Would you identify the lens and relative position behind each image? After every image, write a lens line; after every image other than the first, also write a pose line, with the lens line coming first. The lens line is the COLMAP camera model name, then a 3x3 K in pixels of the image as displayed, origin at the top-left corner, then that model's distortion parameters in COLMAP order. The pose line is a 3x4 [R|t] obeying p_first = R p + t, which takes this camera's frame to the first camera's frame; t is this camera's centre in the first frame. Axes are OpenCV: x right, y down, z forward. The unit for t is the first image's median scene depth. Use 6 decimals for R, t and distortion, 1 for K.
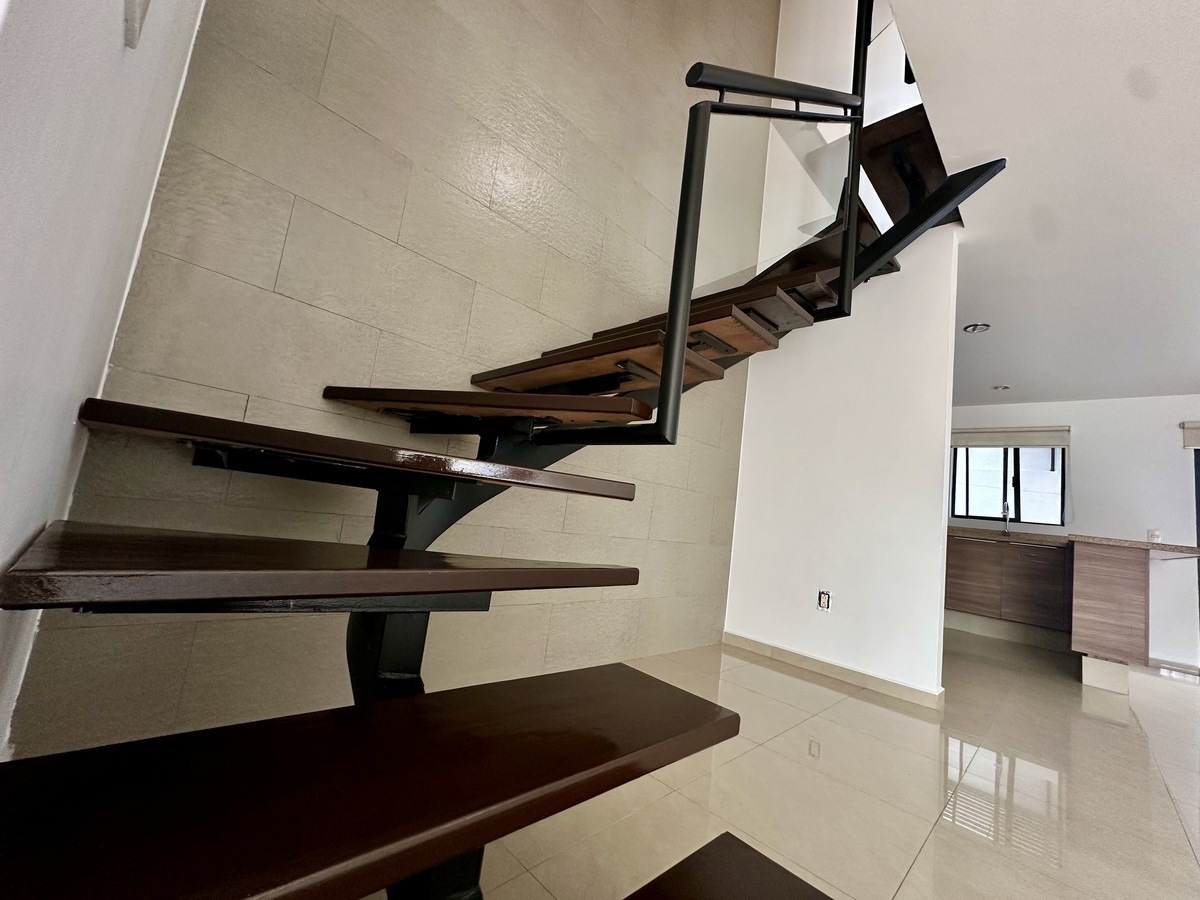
lens RADIAL K [[480.6, 0, 600.0], [0, 480.6, 450.0], [0, 0, 1]] dist [-0.000812, -0.000044]
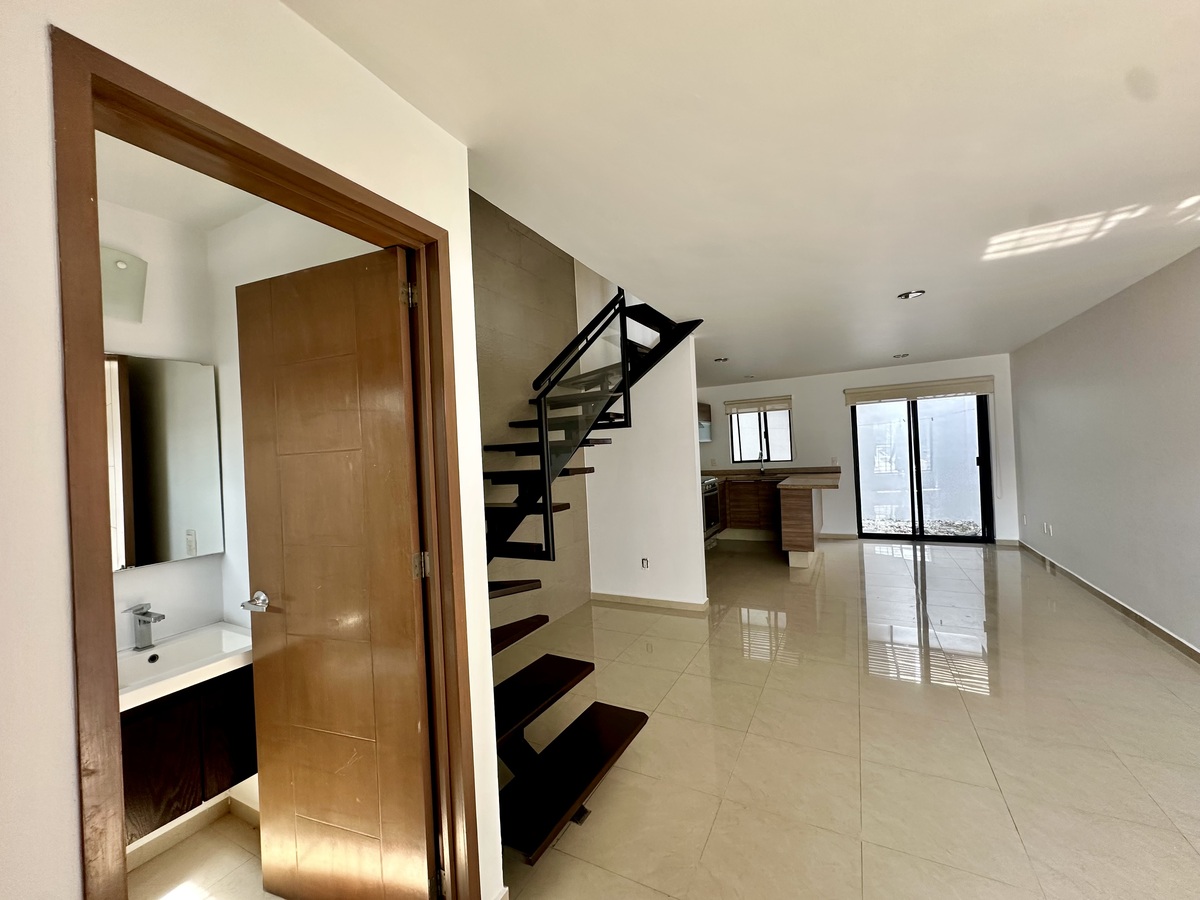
lens RADIAL K [[480.6, 0, 600.0], [0, 480.6, 450.0], [0, 0, 1]] dist [-0.000812, -0.000044]
pose [[0.944740, -0.173105, 0.278390, -0.065799], [0.134073, 0.978973, 0.153744, -0.294588], [-0.299150, -0.107924, 0.948083, -0.414774]]
